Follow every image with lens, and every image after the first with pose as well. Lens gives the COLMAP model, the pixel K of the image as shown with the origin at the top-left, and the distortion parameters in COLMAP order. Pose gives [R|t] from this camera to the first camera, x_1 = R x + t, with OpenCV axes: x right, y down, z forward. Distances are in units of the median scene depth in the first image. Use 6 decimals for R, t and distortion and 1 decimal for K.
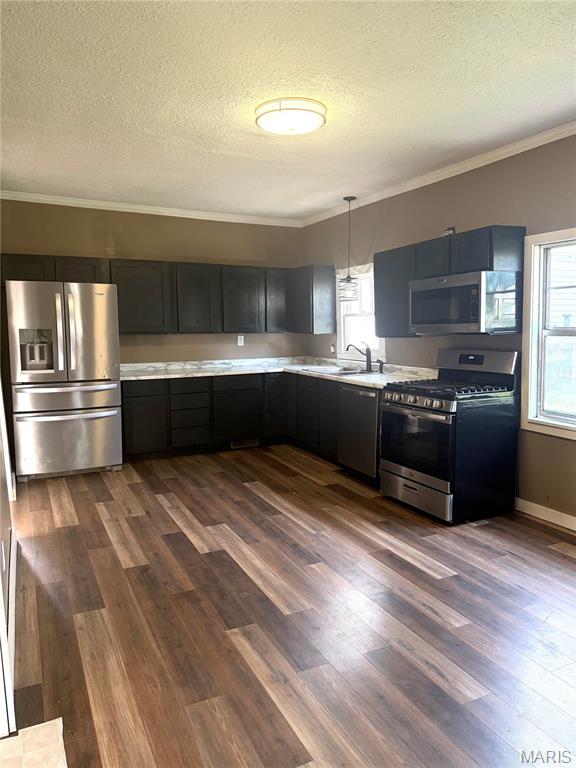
lens RADIAL K [[548.6, 0, 284.8], [0, 548.6, 387.2], [0, 0, 1]] dist [0.098601, -0.029056]
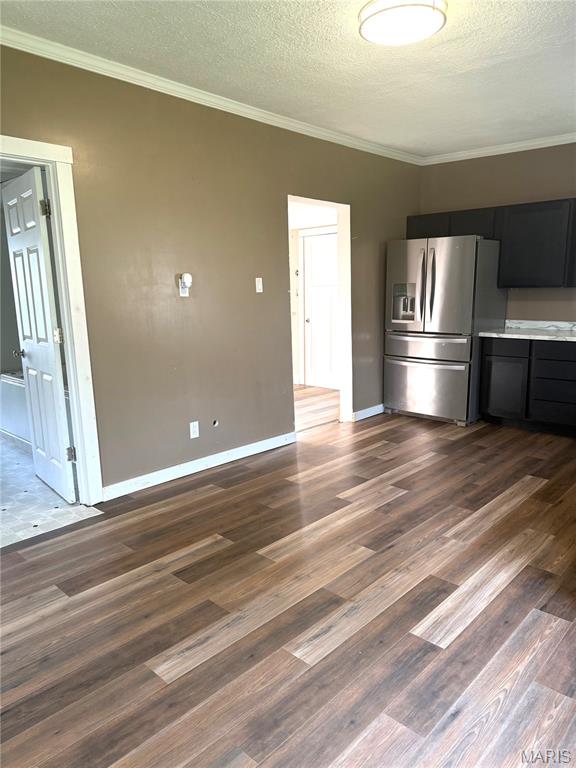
lens RADIAL K [[548.6, 0, 289.6], [0, 548.6, 381.2], [0, 0, 1]] dist [0.098601, -0.029056]
pose [[0.366153, 0.165934, -0.915641, 0.650295], [-0.107423, 0.984932, 0.135534, -0.042938], [0.924333, 0.048735, 0.378461, 0.450203]]
